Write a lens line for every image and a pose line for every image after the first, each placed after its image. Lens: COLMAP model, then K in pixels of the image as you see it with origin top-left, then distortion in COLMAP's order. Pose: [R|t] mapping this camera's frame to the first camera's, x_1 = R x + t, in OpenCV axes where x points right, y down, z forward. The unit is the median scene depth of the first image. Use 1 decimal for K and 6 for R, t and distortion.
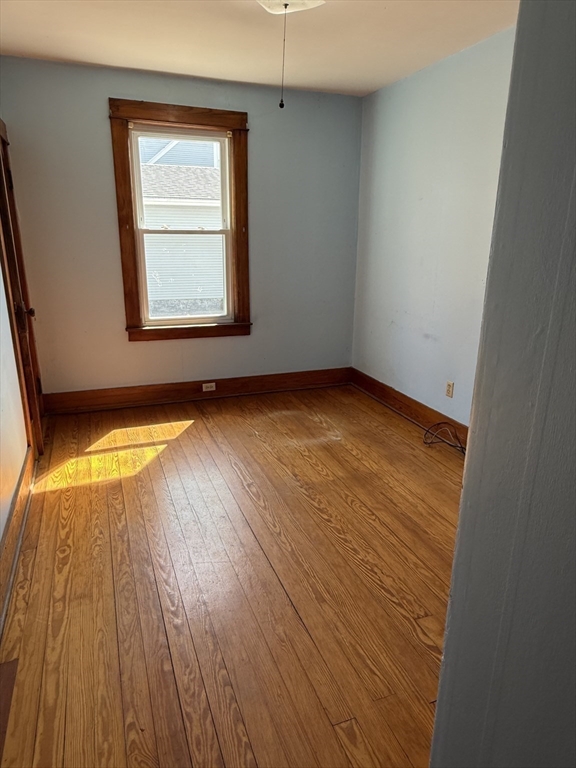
lens RADIAL K [[522.8, 0, 288.0], [0, 522.8, 384.0], [0, 0, 1]] dist [0.000700, 0.000280]
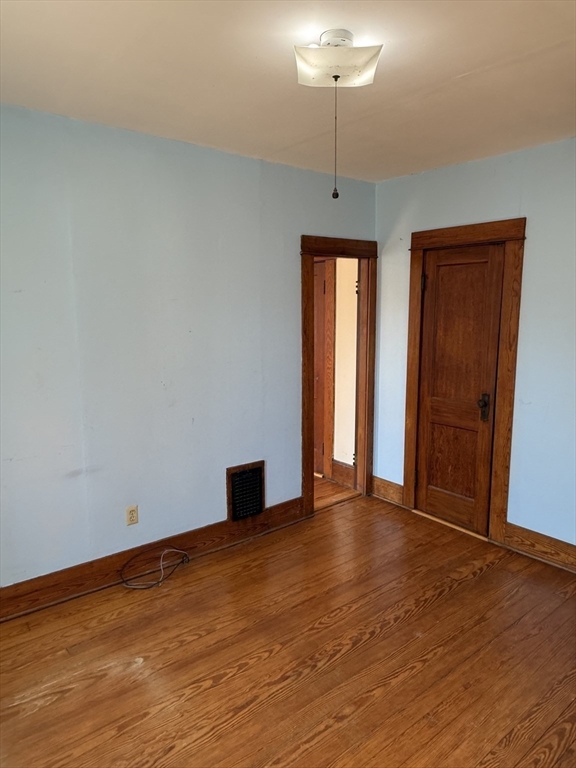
lens RADIAL K [[522.8, 0, 288.0], [0, 522.8, 384.0], [0, 0, 1]] dist [0.000700, 0.000280]
pose [[-0.326366, -0.158018, 0.931942, -0.523047], [0.255277, 0.934558, 0.247860, -0.333893], [-0.910120, 0.318796, -0.264670, 0.940932]]
